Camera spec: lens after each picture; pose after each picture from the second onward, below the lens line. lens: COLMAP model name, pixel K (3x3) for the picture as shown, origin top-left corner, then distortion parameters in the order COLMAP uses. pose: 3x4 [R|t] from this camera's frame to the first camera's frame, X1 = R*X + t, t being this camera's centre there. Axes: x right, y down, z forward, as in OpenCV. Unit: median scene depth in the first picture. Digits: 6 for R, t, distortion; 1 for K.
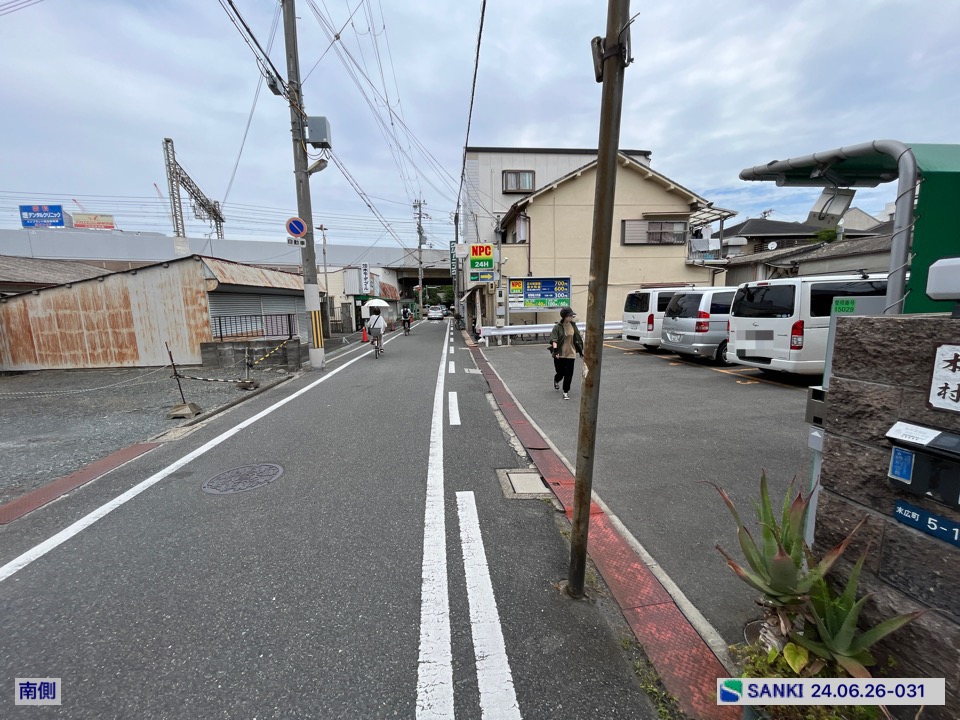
lens RADIAL K [[389.0, 0, 477.2], [0, 389.0, 359.6], [0, 0, 1]] dist [-0.003465, 0.000096]
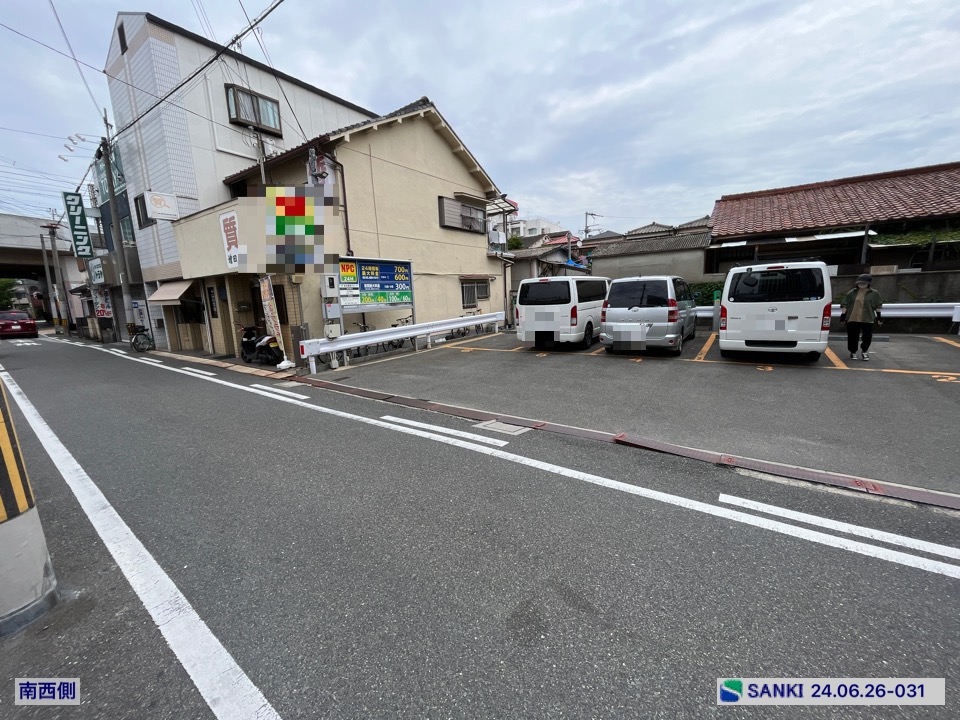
lens RADIAL K [[389.0, 0, 476.5], [0, 389.0, 360.4], [0, 0, 1]] dist [-0.003465, 0.000096]
pose [[0.652533, -0.132449, 0.746095, -0.395410], [0.131319, 0.989474, 0.060804, -0.090682], [-0.746295, 0.058300, 0.663057, 0.695240]]
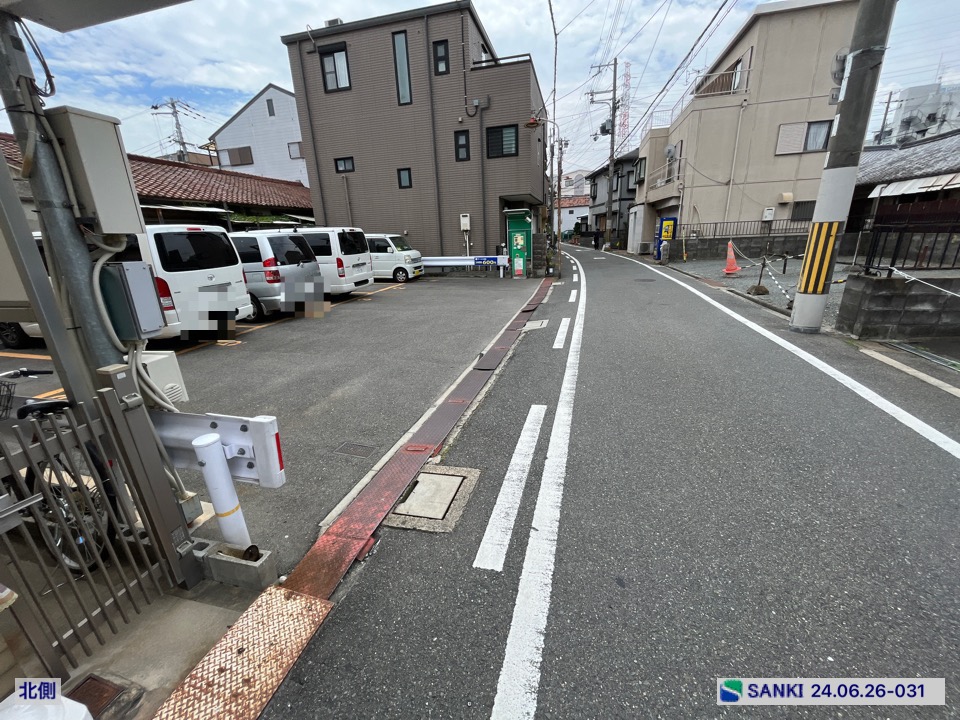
lens RADIAL K [[389.0, 0, 477.6], [0, 389.0, 361.4], [0, 0, 1]] dist [-0.003465, 0.000096]
pose [[-0.939664, -0.042058, 0.339504, -0.161145], [0.112132, 0.899723, 0.421812, -0.234527], [-0.323200, 0.434431, -0.840721, 1.707390]]
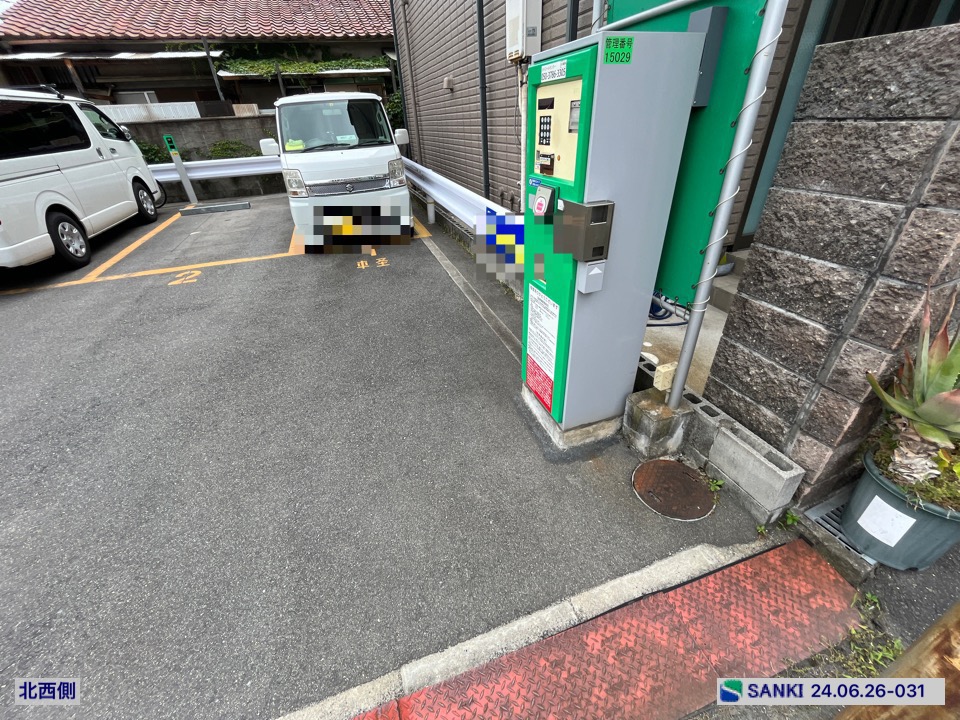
lens RADIAL K [[389.0, 0, 475.8], [0, 389.0, 361.5], [0, 0, 1]] dist [-0.003465, 0.000096]
pose [[-0.218145, -0.489254, 0.844419, 0.049328], [0.187845, 0.828028, 0.528284, -0.019717], [-0.957667, 0.273862, -0.088727, 0.281090]]
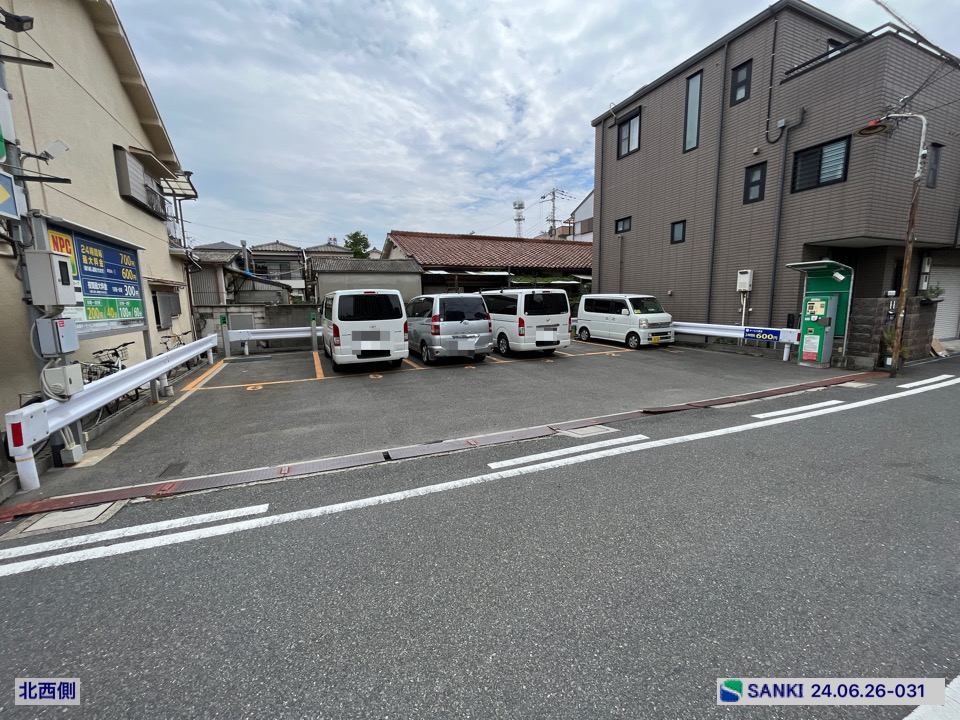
lens RADIAL K [[389.0, 0, 476.9], [0, 389.0, 361.7], [0, 0, 1]] dist [-0.003465, 0.000096]
pose [[-0.305380, -0.115050, 0.945255, -0.440955], [0.158169, 0.972756, 0.169496, -0.170497], [-0.939003, 0.201270, -0.278863, 1.275561]]
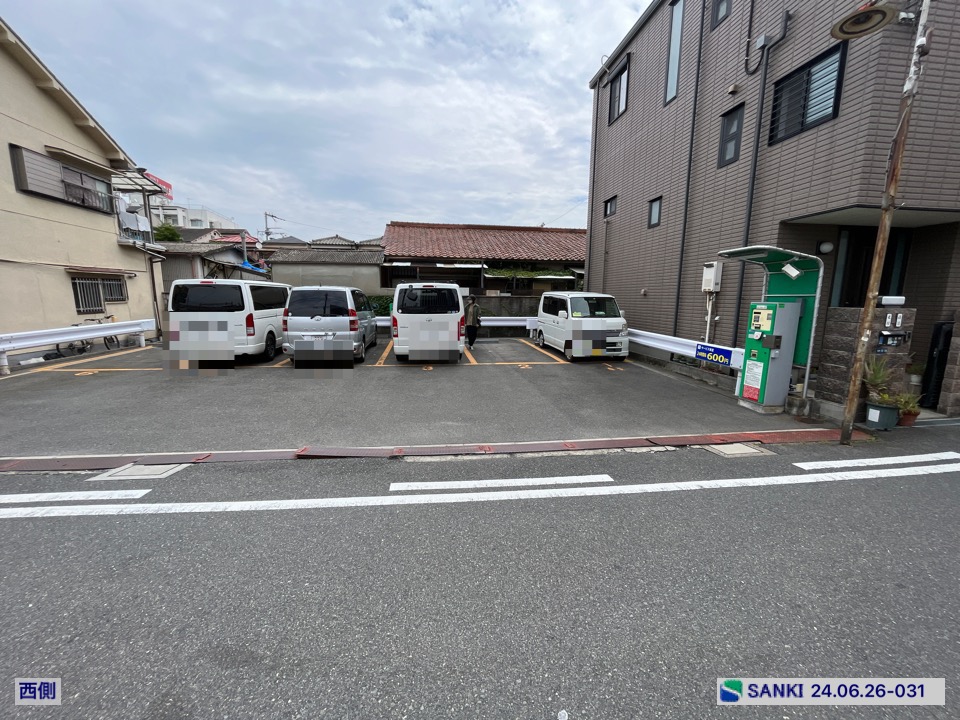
lens RADIAL K [[389.0, 0, 476.8], [0, 389.0, 361.8], [0, 0, 1]] dist [-0.003465, 0.000096]
pose [[-0.035586, -0.140270, 0.989474, -0.383149], [0.129230, 0.981142, 0.143737, -0.088135], [-0.990976, 0.132985, -0.016787, 0.676077]]
